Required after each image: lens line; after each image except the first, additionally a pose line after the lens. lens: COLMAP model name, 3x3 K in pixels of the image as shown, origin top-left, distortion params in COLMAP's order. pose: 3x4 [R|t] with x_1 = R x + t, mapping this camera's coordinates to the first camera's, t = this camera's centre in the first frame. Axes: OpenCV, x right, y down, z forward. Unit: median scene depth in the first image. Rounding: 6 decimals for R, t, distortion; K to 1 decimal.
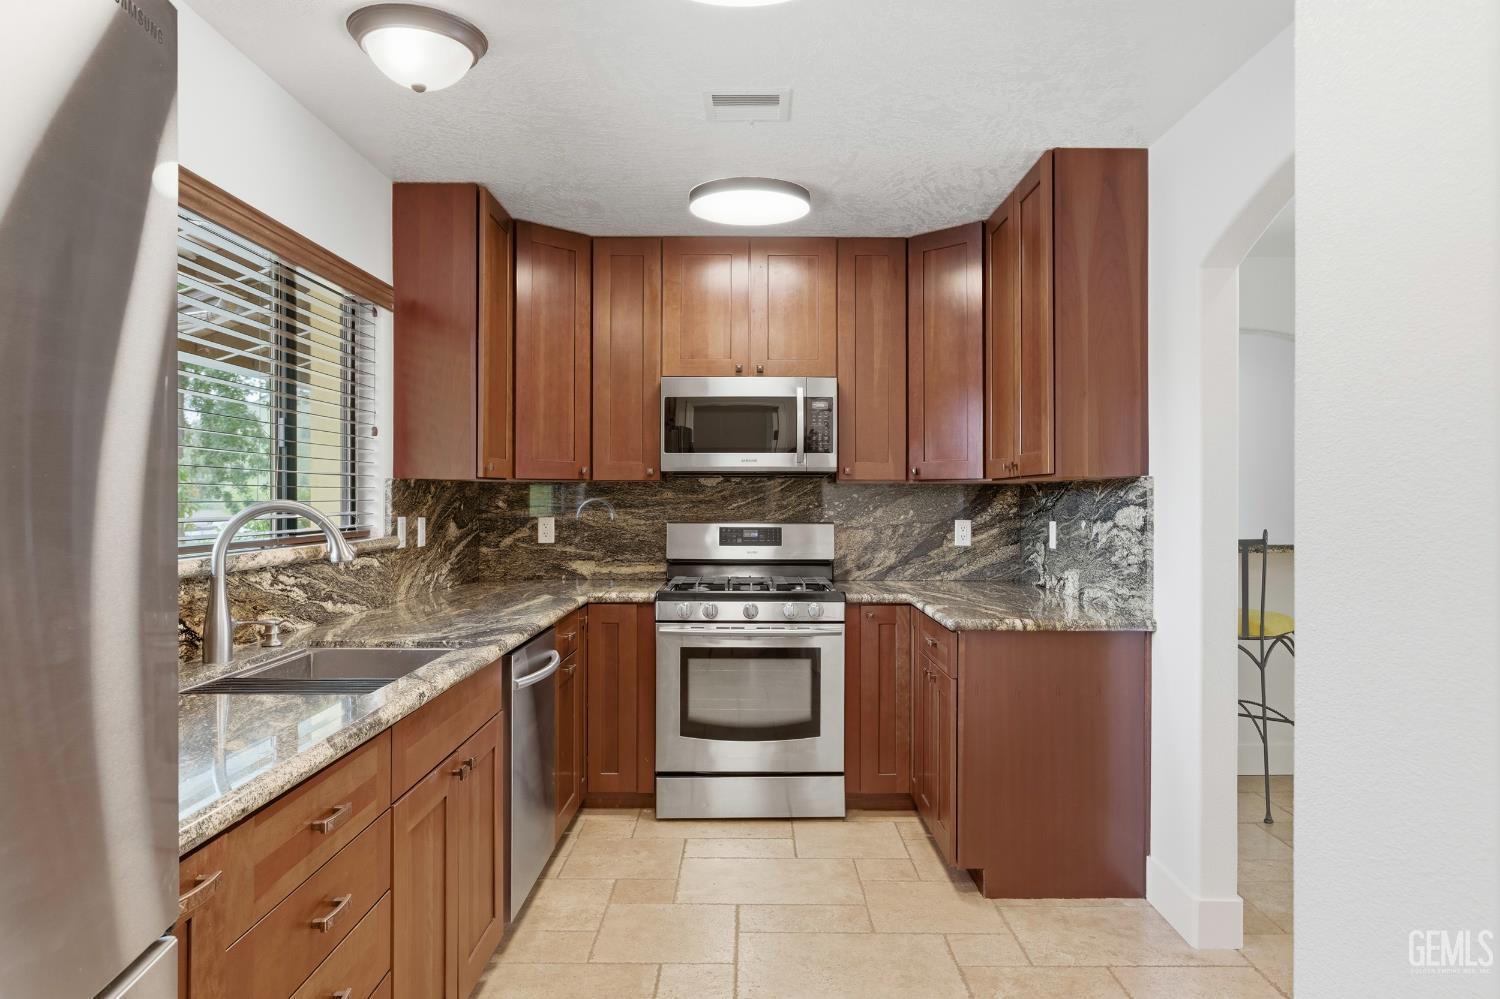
lens RADIAL K [[1010.1, 0, 772.0], [0, 1010.1, 493.5], [0, 0, 1]] dist [-0.022268, 0.006319]
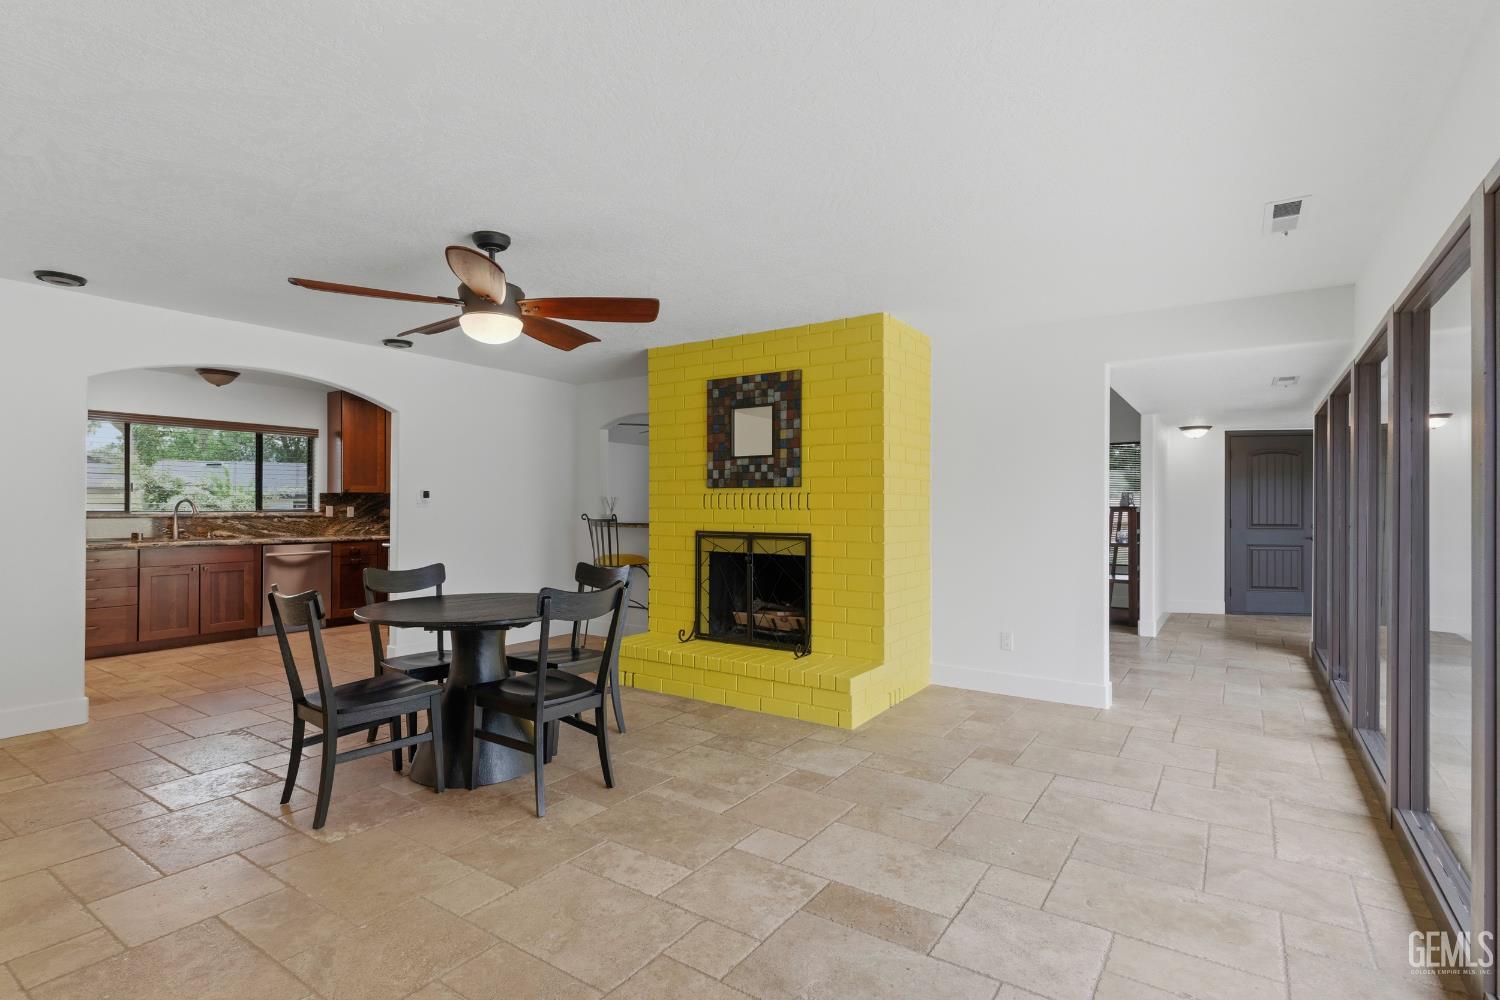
lens RADIAL K [[724.6, 0, 762.3], [0, 724.6, 498.3], [0, 0, 1]] dist [0.003458, -0.000558]
pose [[0.820331, -0.002959, -0.571881, 1.573589], [-0.001899, 0.999967, -0.007898, 0.012204], [0.571885, 0.007565, 0.820299, -0.019498]]
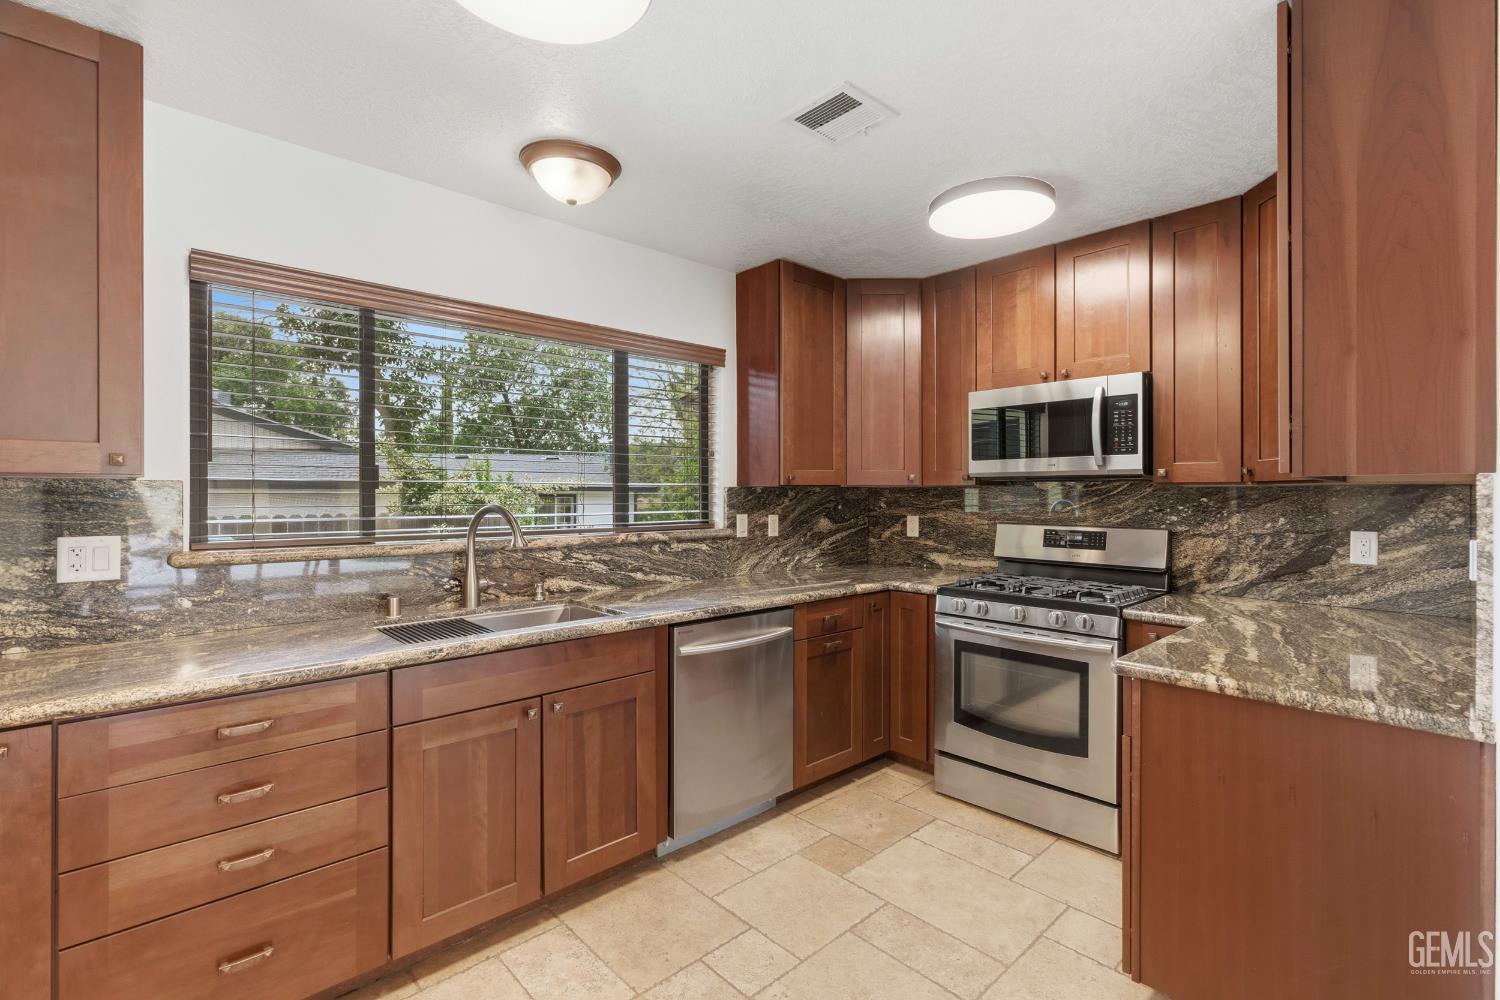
lens RADIAL K [[682.2, 0, 760.7], [0, 682.2, 493.3], [0, 0, 1]] dist [-0.003253, 0.002071]
pose [[0.675114, -0.001333, -0.737712, 0.283029], [0.002586, 0.999997, 0.000560, -0.005303], [0.737709, -0.002285, 0.675115, 0.319183]]
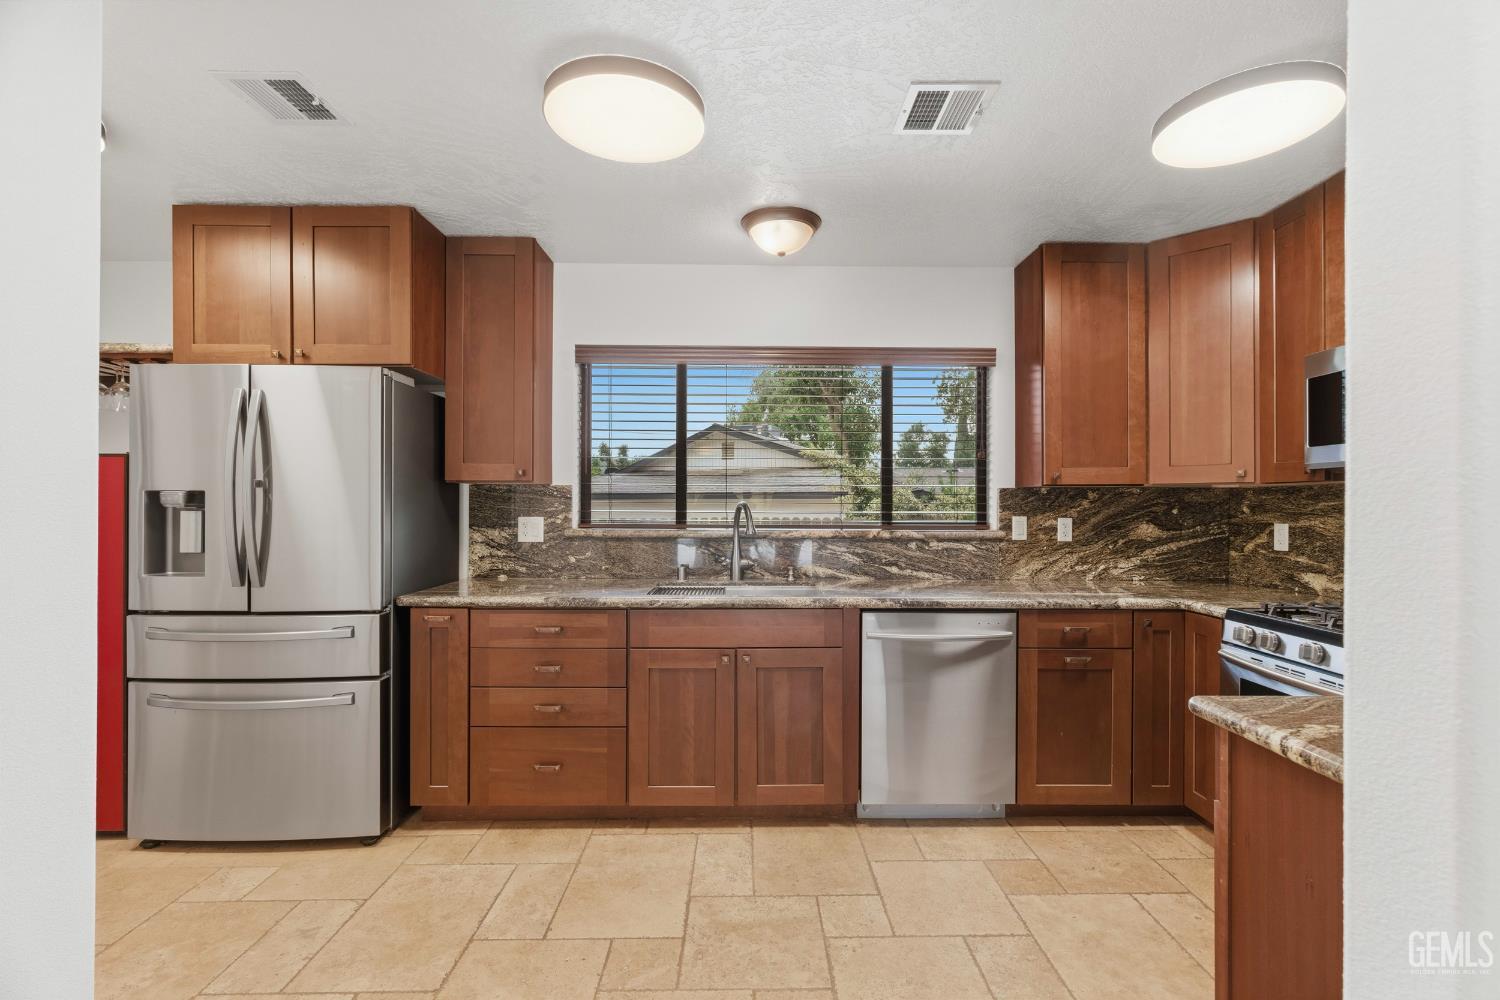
lens RADIAL K [[682.2, 0, 764.6], [0, 682.2, 501.3], [0, 0, 1]] dist [-0.003253, 0.002071]
pose [[0.004140, -0.005050, -0.999979, 0.438387], [-0.000945, 0.999987, -0.005054, 0.006746], [0.999991, 0.000966, 0.004135, 0.546777]]
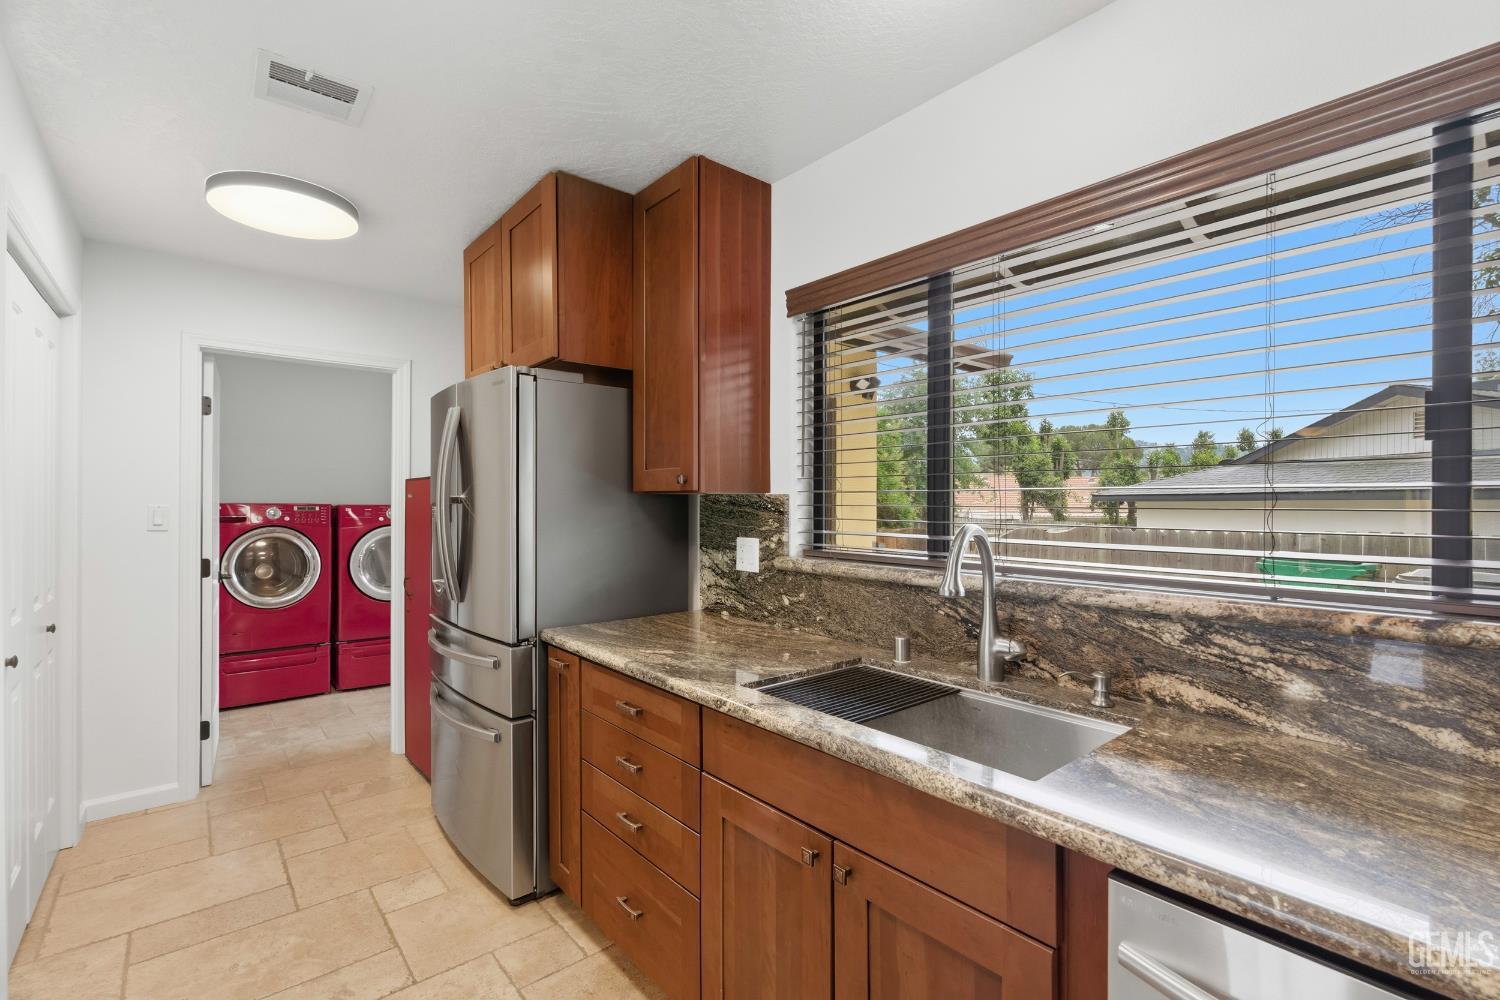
lens RADIAL K [[682.2, 0, 747.7], [0, 682.2, 503.6], [0, 0, 1]] dist [-0.003253, 0.002071]
pose [[-0.780881, -0.001570, -0.624678, 0.043940], [-0.001013, 0.999999, -0.001247, -0.006643], [0.624679, -0.000341, -0.780881, 0.724817]]
